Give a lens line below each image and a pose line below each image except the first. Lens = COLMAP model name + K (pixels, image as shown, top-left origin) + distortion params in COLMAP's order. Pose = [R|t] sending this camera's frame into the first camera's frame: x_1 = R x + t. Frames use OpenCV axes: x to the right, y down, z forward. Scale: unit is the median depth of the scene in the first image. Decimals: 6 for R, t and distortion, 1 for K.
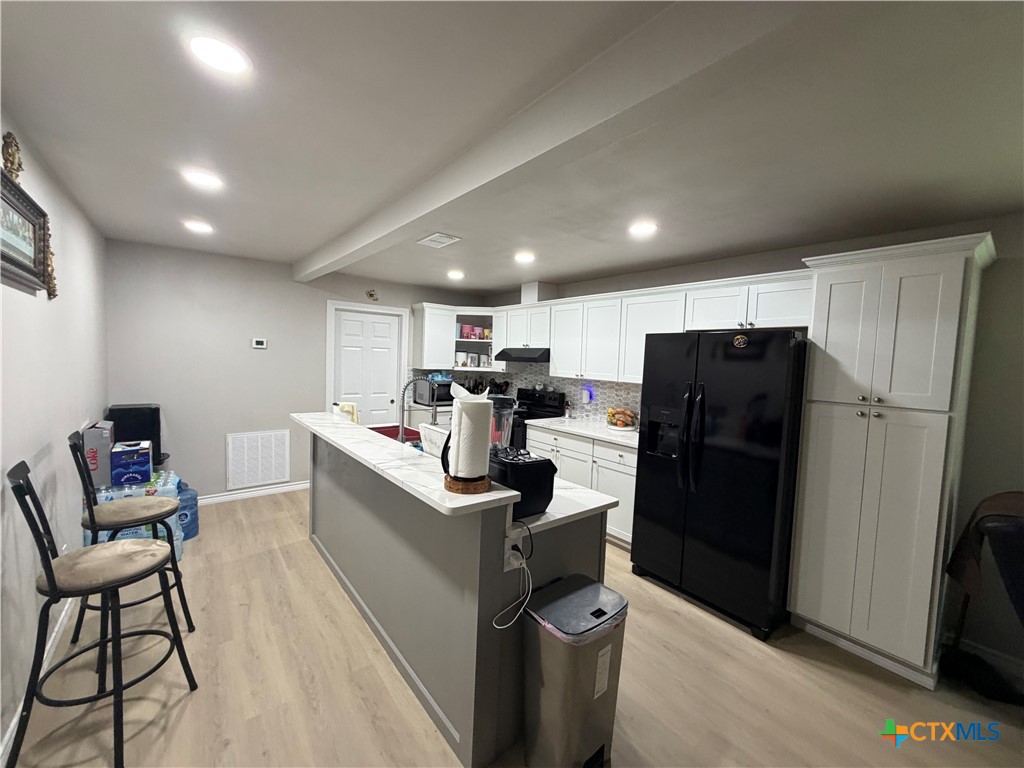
lens RADIAL K [[417.2, 0, 511.0], [0, 417.2, 384.0], [0, 0, 1]] dist [-0.000060, 0.000041]
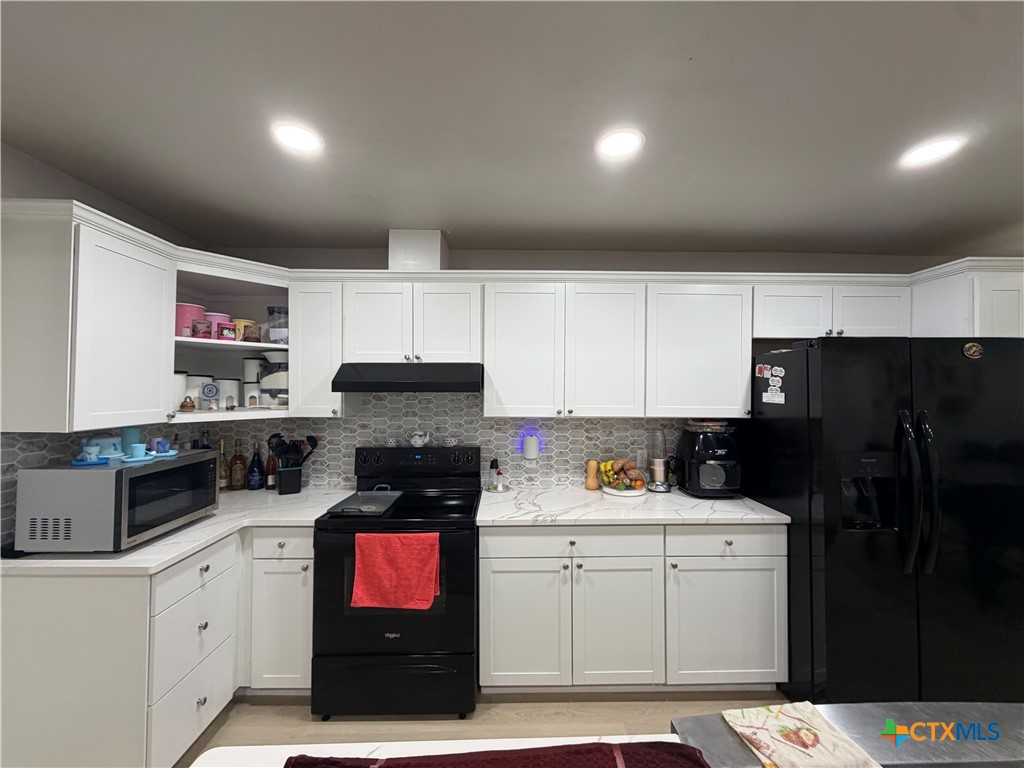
lens RADIAL K [[417.2, 0, 511.9], [0, 417.2, 384.8], [0, 0, 1]] dist [-0.000060, 0.000041]
pose [[0.607047, -0.028890, 0.794140, -0.285727], [0.071603, 0.997263, -0.018454, -0.045842], [-0.791433, 0.068065, 0.607454, 0.646145]]
